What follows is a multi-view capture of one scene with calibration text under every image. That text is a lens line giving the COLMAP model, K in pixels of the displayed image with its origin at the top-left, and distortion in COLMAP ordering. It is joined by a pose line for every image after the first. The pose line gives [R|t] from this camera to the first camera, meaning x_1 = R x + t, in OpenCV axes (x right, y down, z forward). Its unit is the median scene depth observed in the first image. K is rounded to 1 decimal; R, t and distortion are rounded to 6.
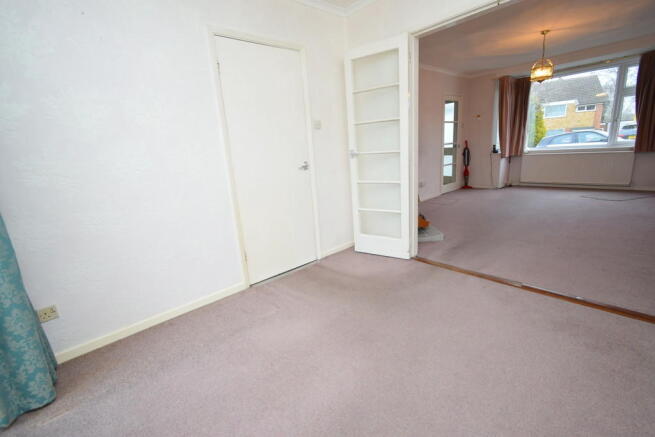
lens RADIAL K [[286.1, 0, 327.5], [0, 286.1, 218.5], [0, 0, 1]] dist [-0.001449, -0.001010]
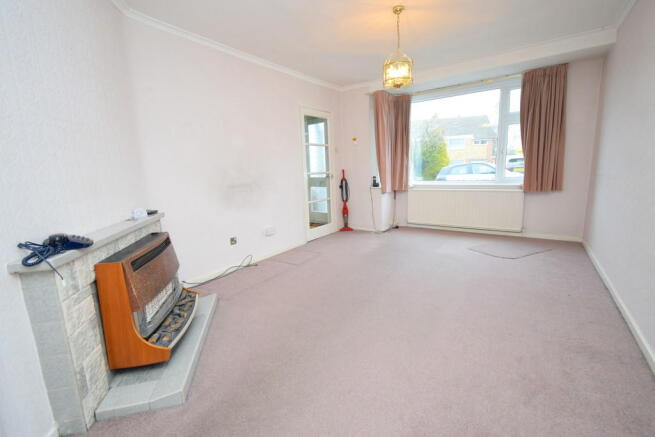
lens RADIAL K [[286.1, 0, 327.5], [0, 286.1, 218.5], [0, 0, 1]] dist [-0.001449, -0.001010]
pose [[0.974294, -0.006335, 0.225192, 0.278440], [0.023276, 0.997086, -0.072654, -0.087368], [-0.224075, 0.076028, 0.971602, 0.271868]]
